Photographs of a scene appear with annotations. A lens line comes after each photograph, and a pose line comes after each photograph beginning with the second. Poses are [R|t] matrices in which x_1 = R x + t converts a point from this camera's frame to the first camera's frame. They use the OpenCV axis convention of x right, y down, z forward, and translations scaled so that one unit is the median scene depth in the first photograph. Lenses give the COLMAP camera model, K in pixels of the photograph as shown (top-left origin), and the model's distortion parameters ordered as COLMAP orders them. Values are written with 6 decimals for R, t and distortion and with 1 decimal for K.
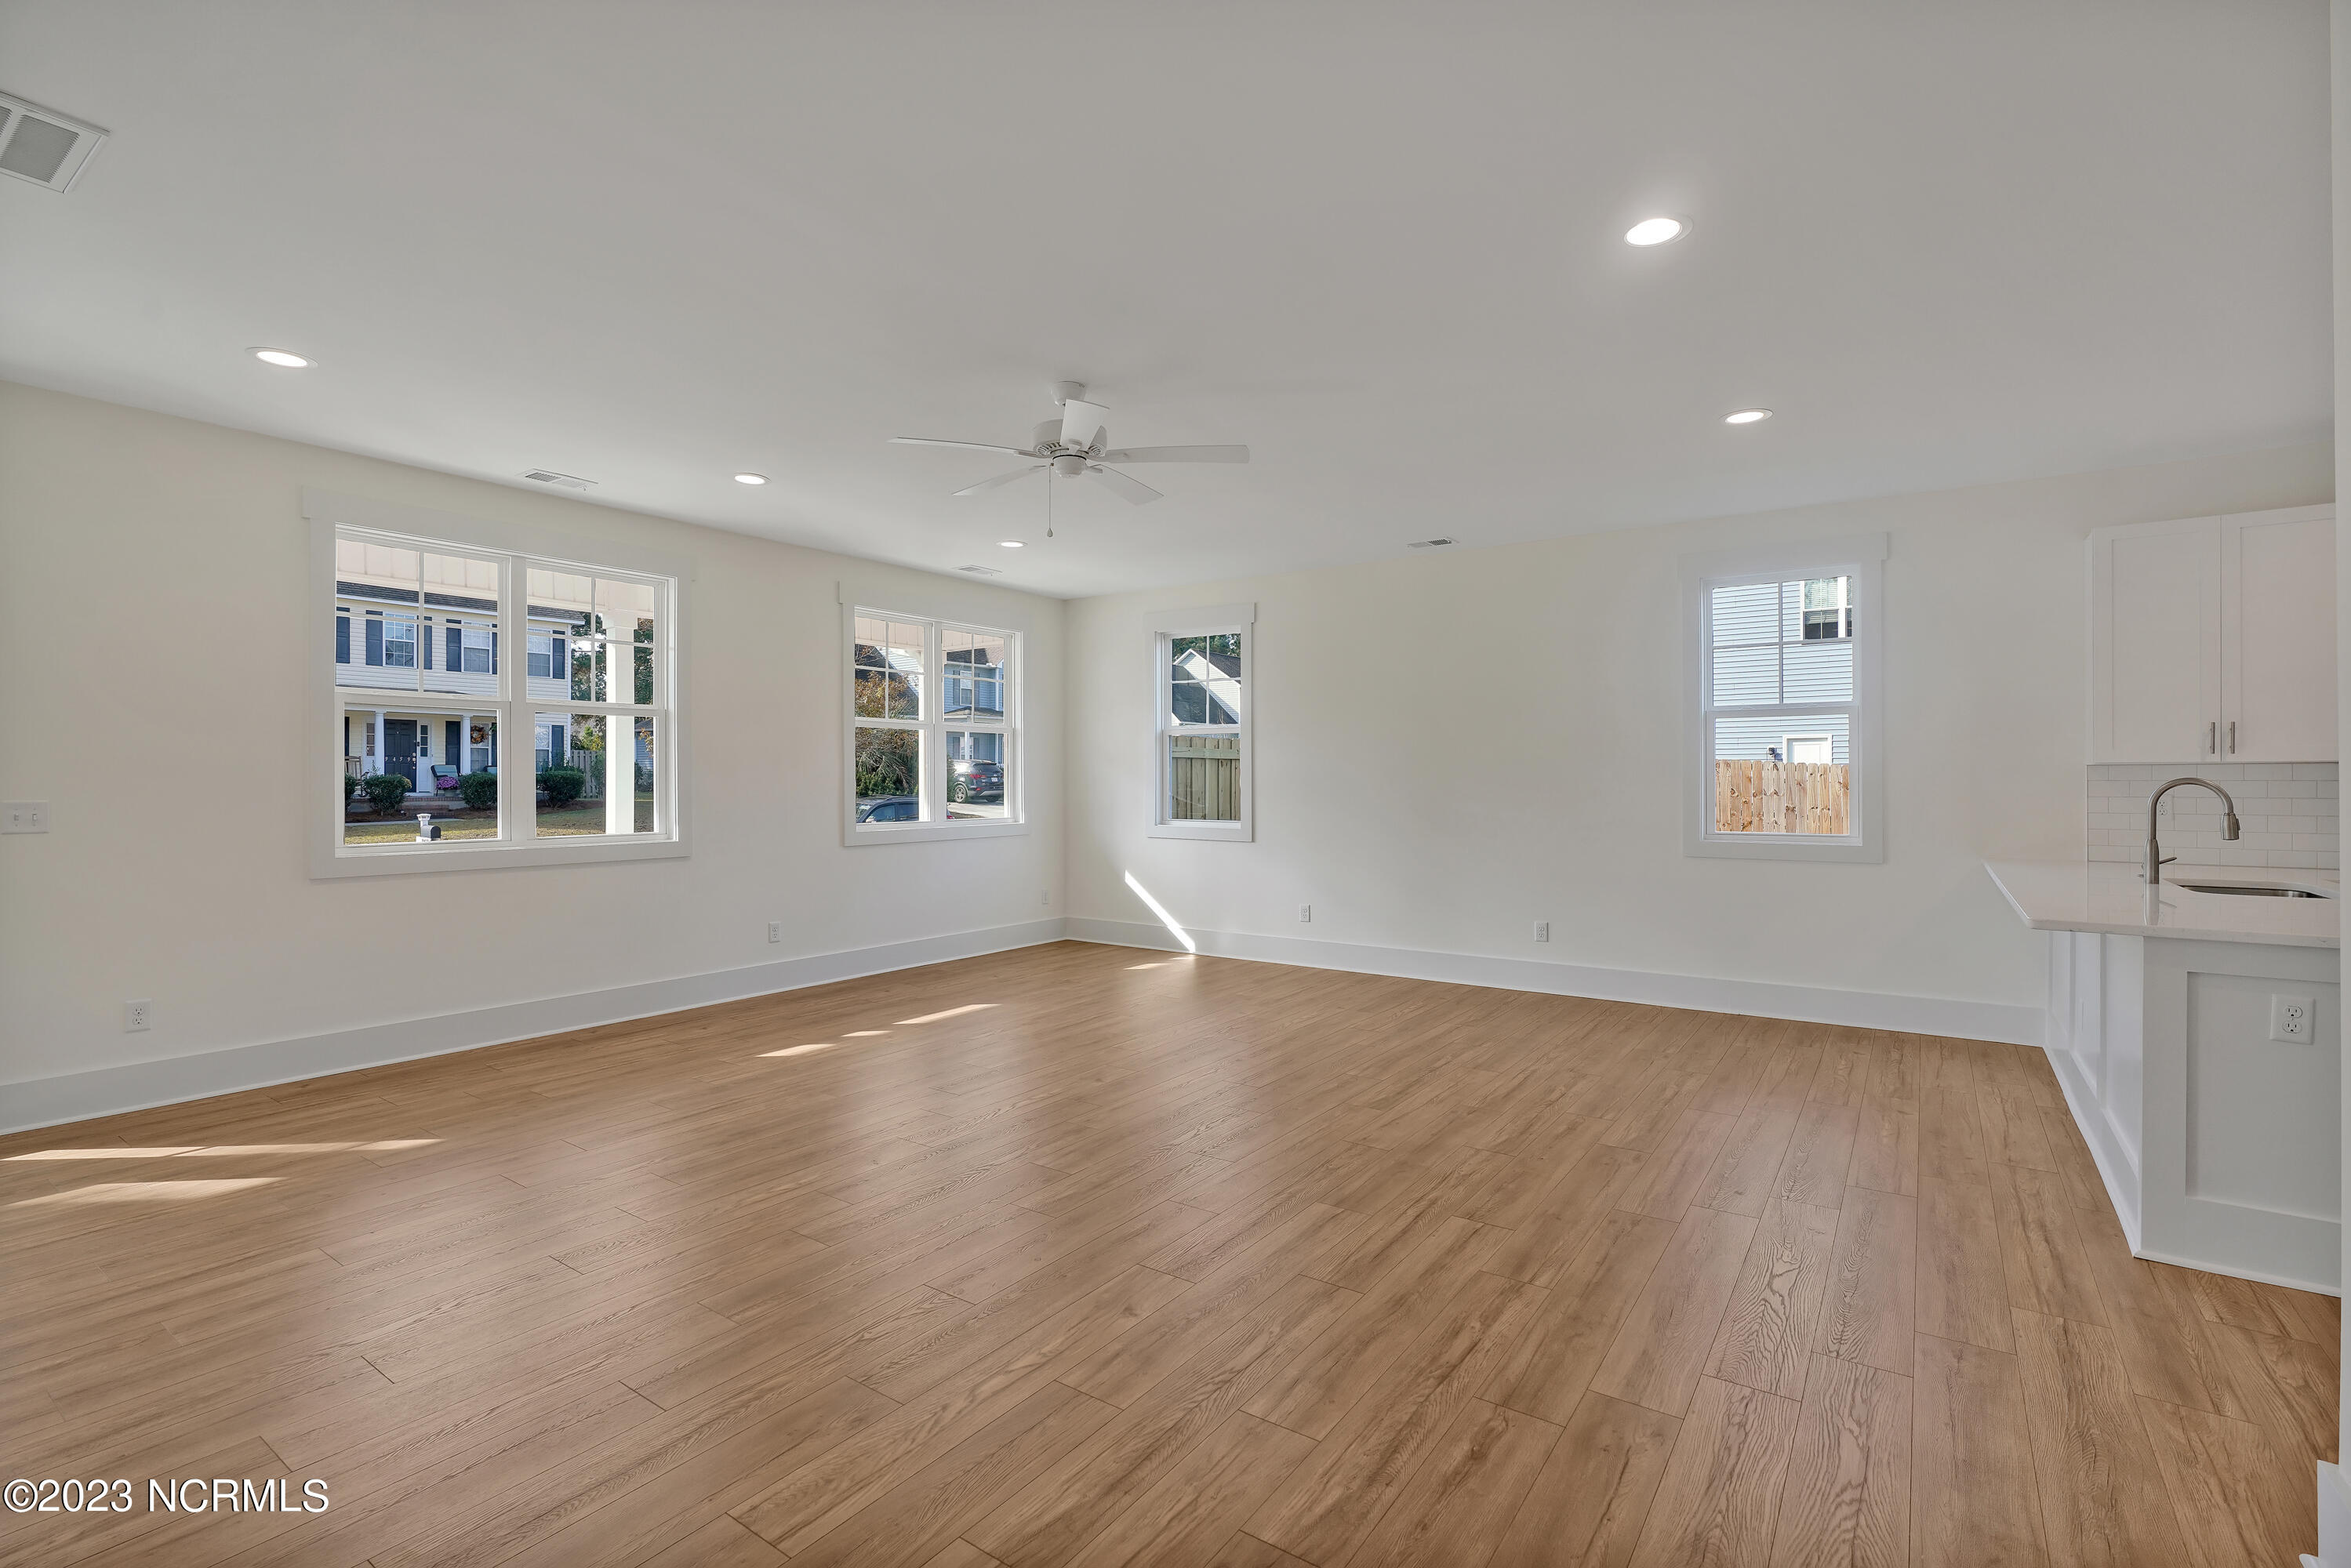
lens RADIAL K [[1068.7, 0, 1177.1], [0, 1068.7, 780.2], [0, 0, 1]] dist [-0.018439, -0.000052]
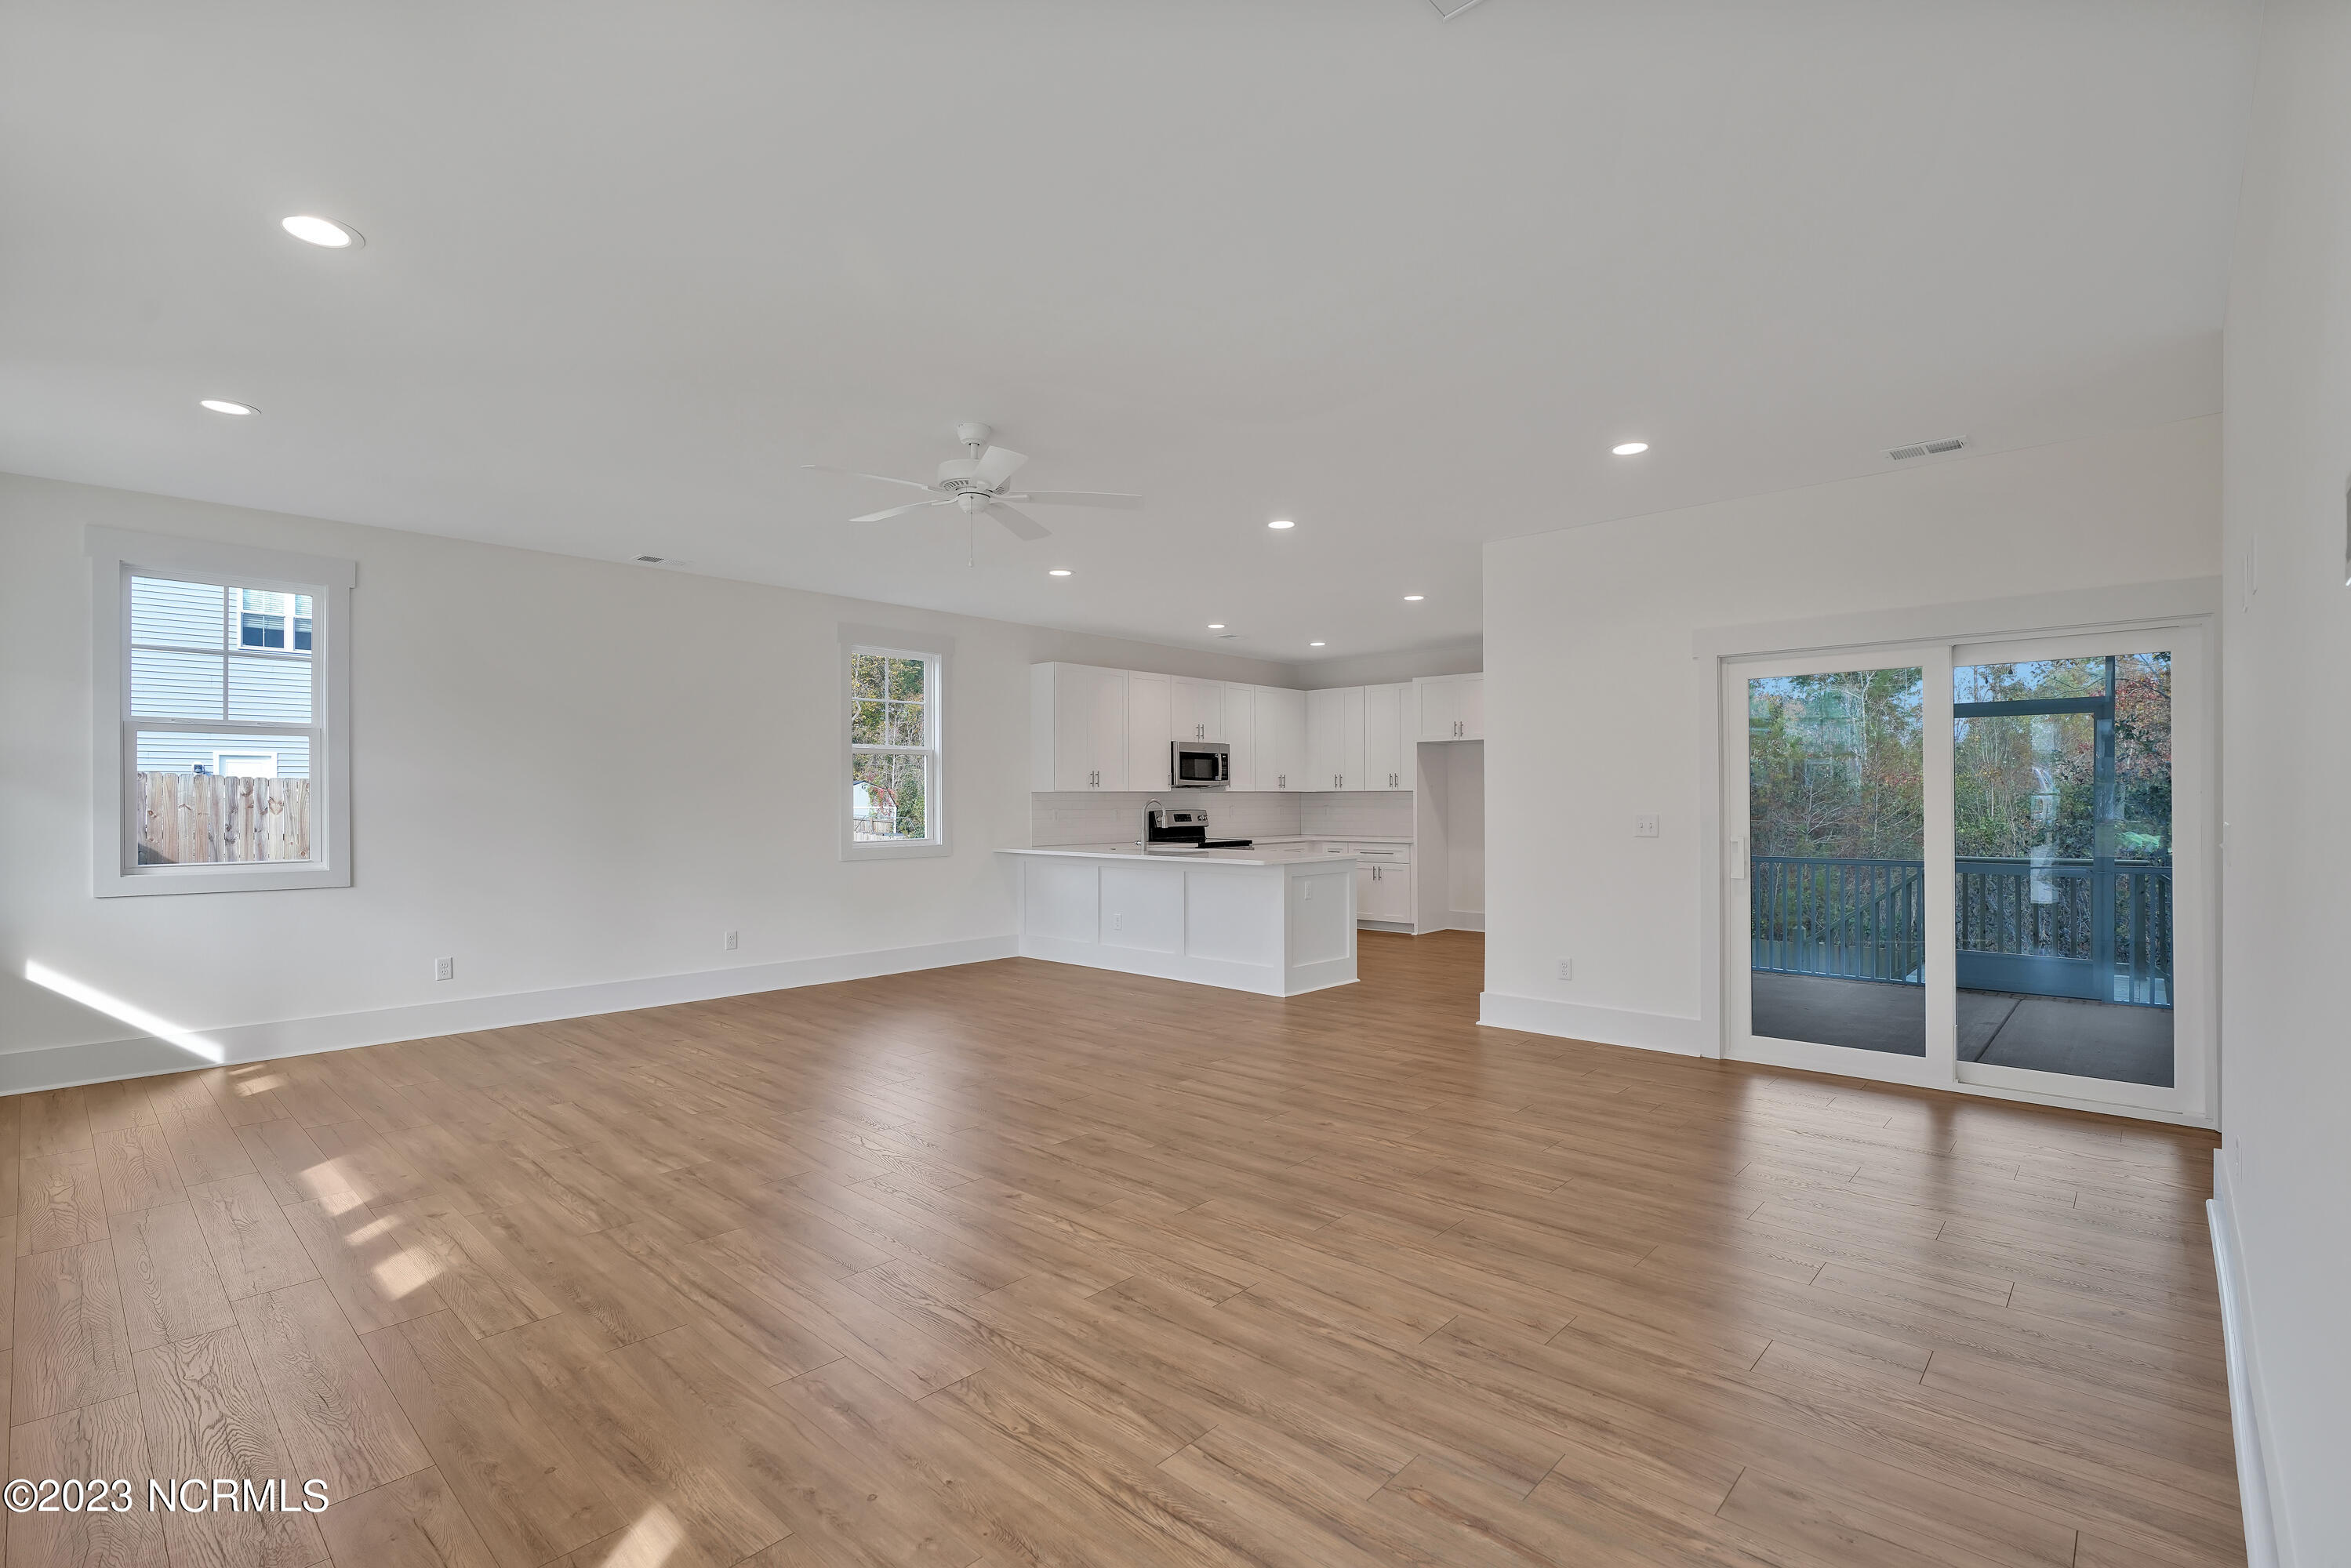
lens RADIAL K [[1068.7, 0, 1177.1], [0, 1068.7, 780.2], [0, 0, 1]] dist [-0.018439, -0.000052]
pose [[0.134448, 0.016983, 0.990775, -1.136365], [0.003182, 0.999841, -0.017570, -0.002308], [-0.990916, 0.005515, 0.134373, 0.663708]]
